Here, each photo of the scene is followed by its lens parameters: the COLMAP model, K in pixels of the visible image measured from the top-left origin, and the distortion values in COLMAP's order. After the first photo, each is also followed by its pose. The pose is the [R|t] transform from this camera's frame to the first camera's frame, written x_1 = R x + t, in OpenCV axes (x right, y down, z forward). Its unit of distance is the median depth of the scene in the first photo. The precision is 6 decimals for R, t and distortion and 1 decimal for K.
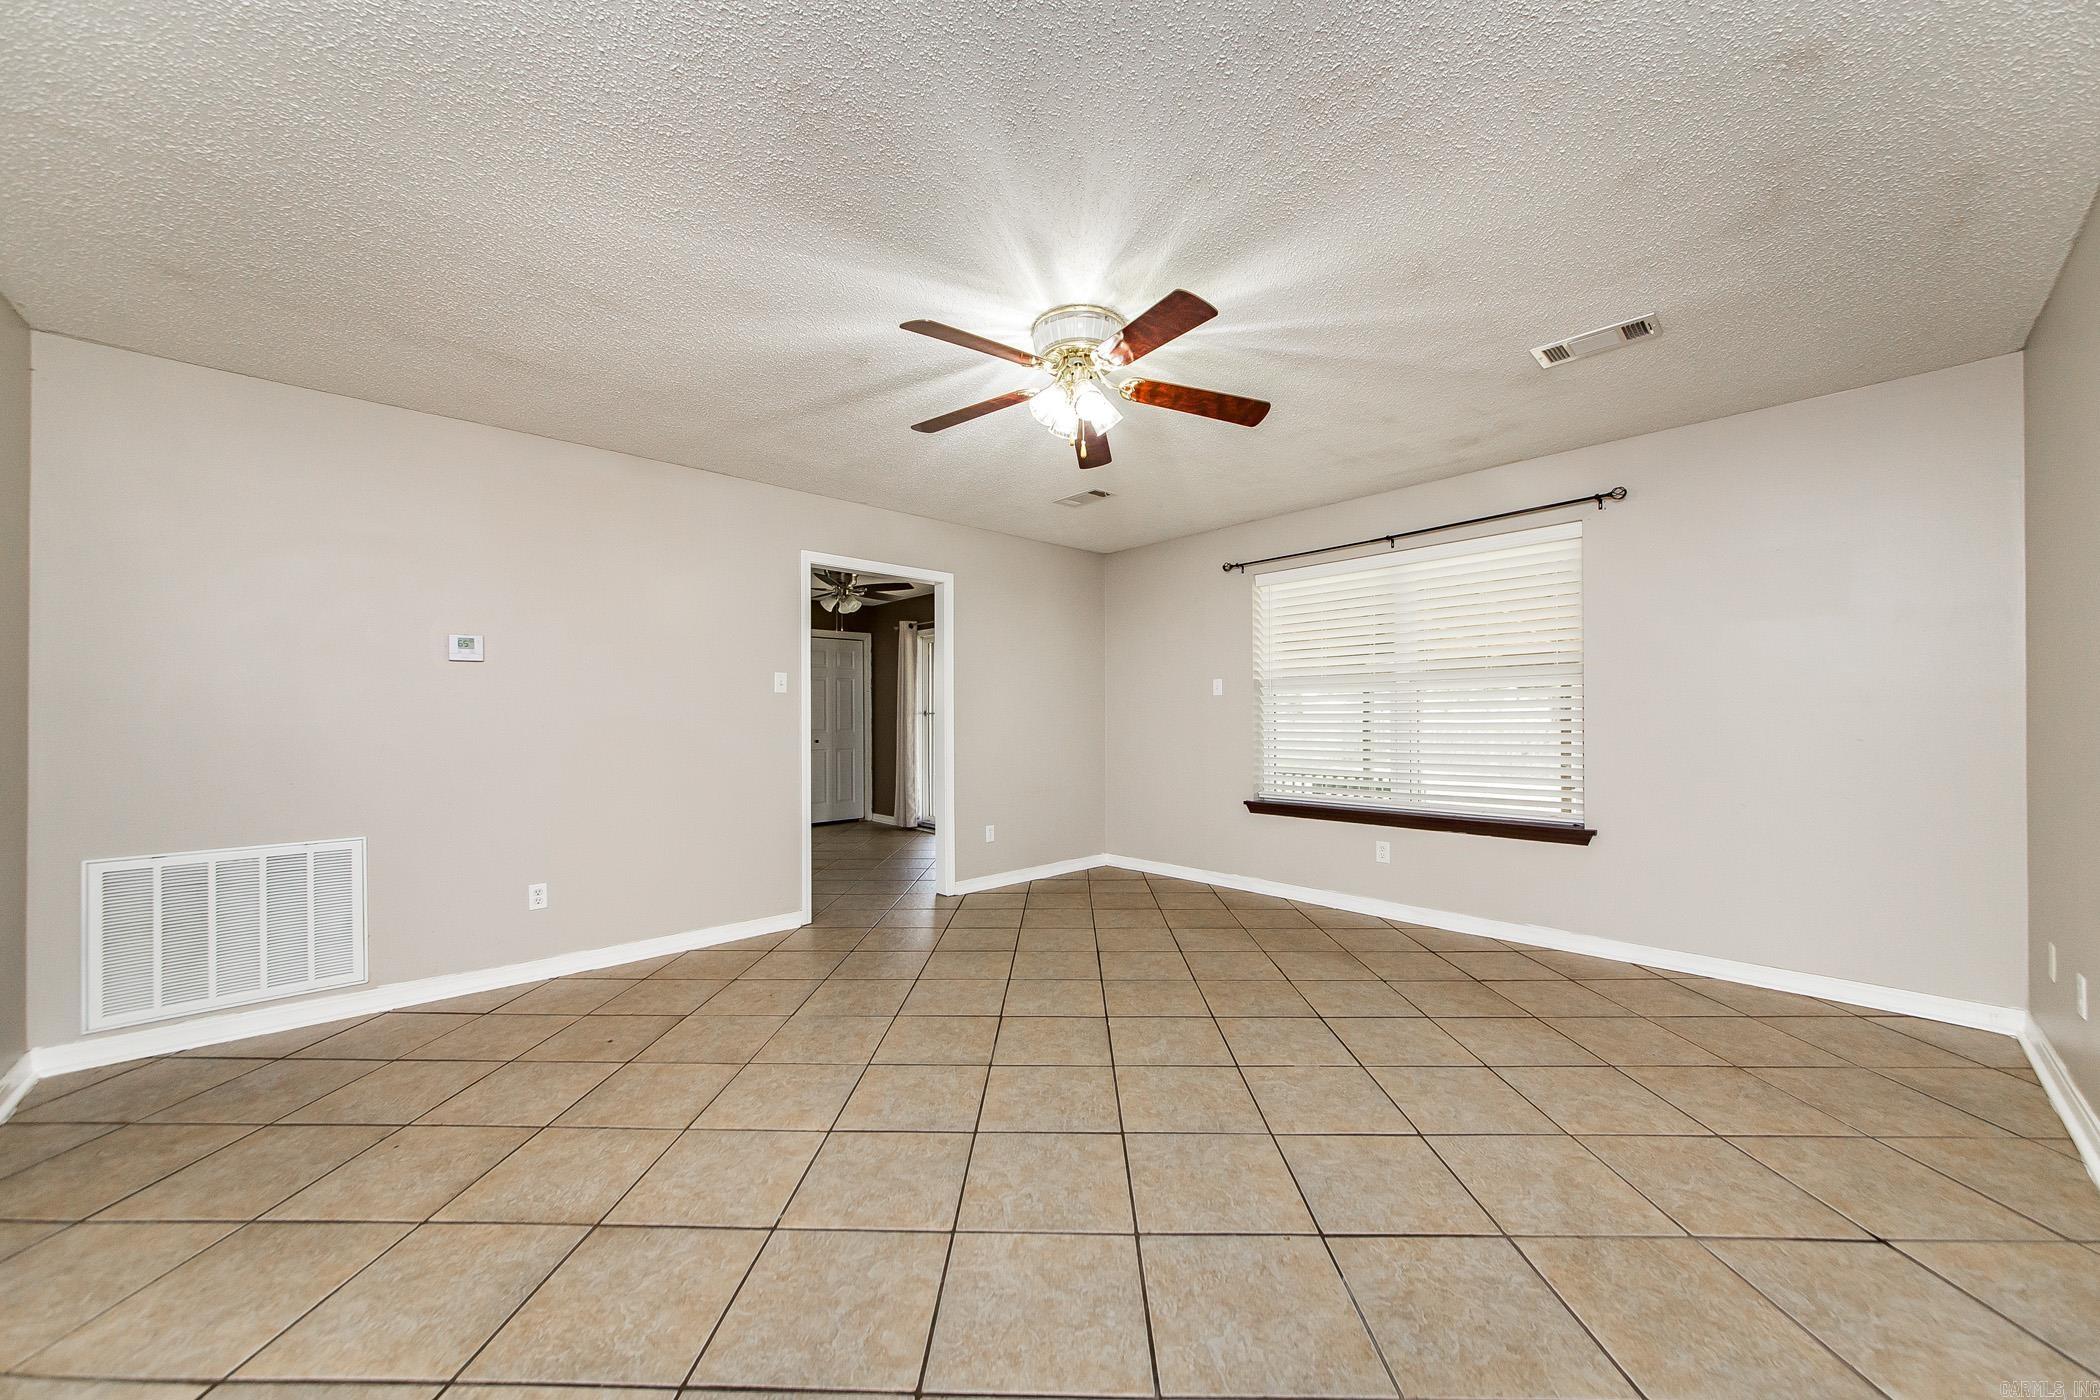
lens RADIAL K [[754.3, 0, 1049.7], [0, 754.3, 718.2], [0, 0, 1]] dist [-0.001578, 0.000064]
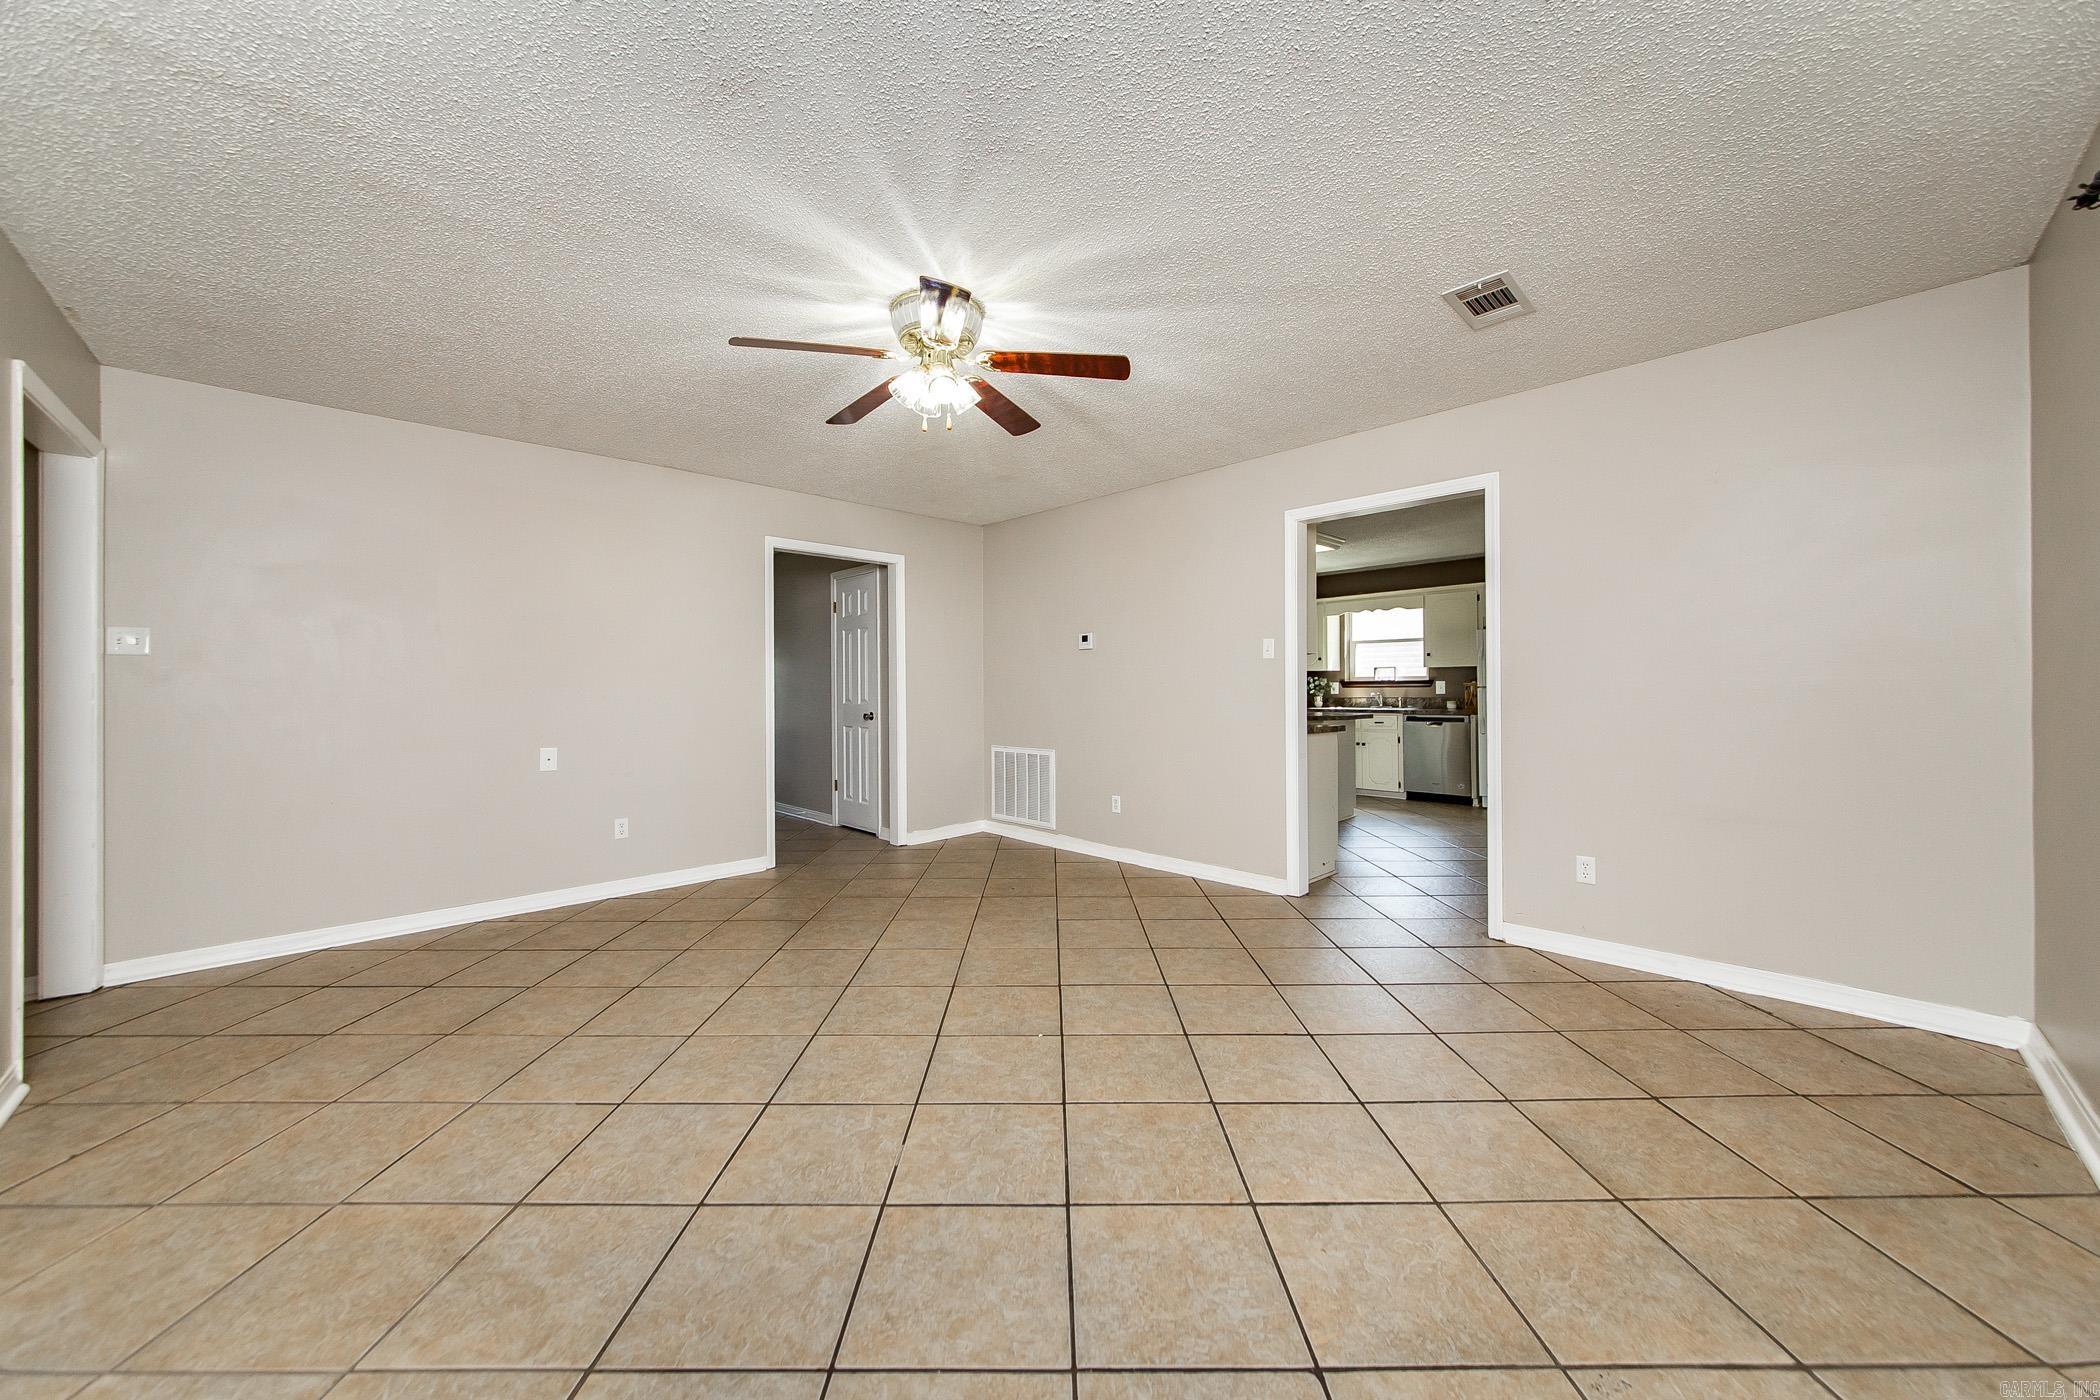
lens RADIAL K [[752.7, 0, 1035.7], [0, 752.7, 684.3], [0, 0, 1]] dist [-0.001070, -0.000086]
pose [[0.006634, -0.000308, -0.999978, 0.838485], [0.000471, 1.000000, -0.000305, -0.000430], [0.999978, -0.000469, 0.006634, 0.875760]]
